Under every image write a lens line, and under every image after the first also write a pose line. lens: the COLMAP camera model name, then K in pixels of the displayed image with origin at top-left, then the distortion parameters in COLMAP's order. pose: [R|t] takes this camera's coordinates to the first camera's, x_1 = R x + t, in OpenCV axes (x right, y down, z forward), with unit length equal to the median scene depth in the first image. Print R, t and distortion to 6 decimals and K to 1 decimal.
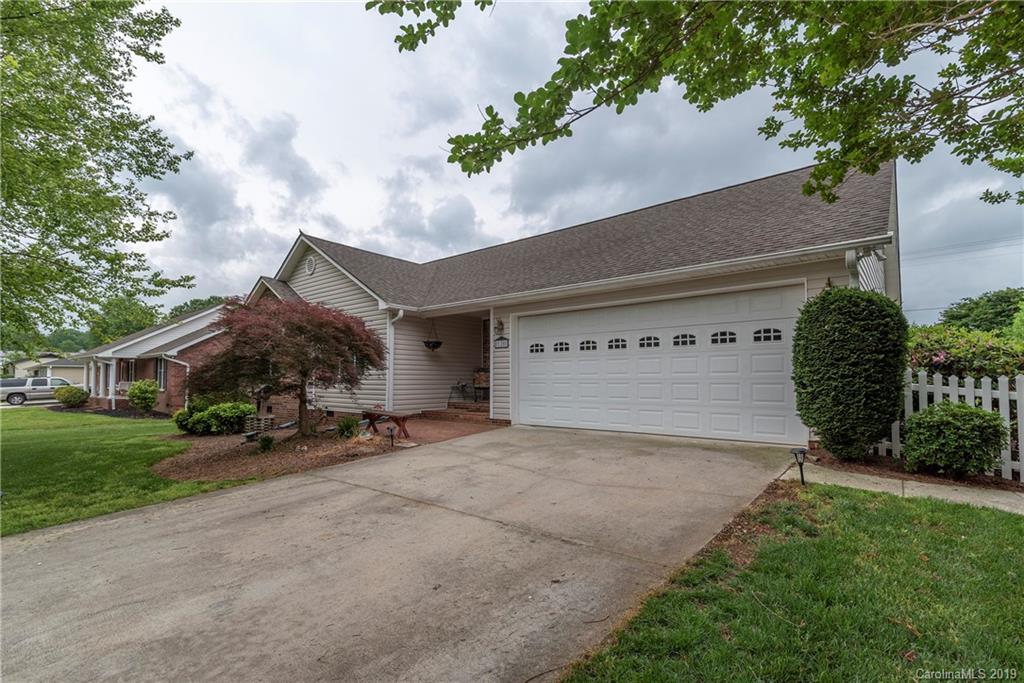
lens RADIAL K [[463.7, 0, 512.0], [0, 463.7, 341.5], [0, 0, 1]] dist [0.011305, 0.000001]
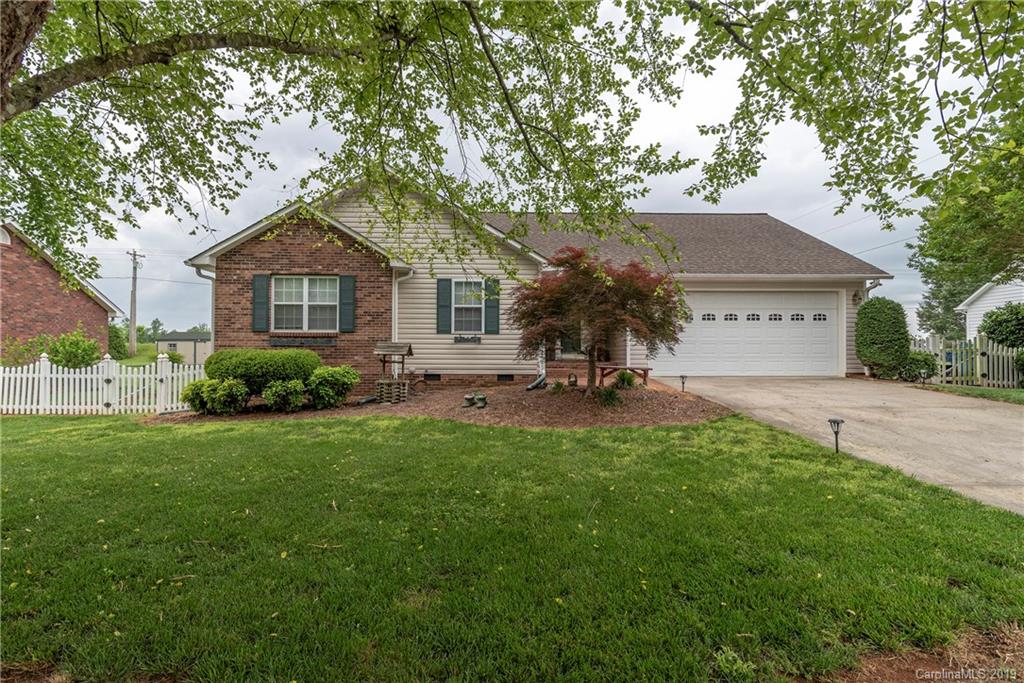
lens RADIAL K [[463.7, 0, 512.0], [0, 463.7, 341.5], [0, 0, 1]] dist [0.011305, 0.000001]
pose [[0.718588, 0.020620, 0.695130, -1.400349], [-0.056486, 0.997988, 0.028789, 0.084539], [-0.693138, -0.059952, 0.718308, 0.424290]]
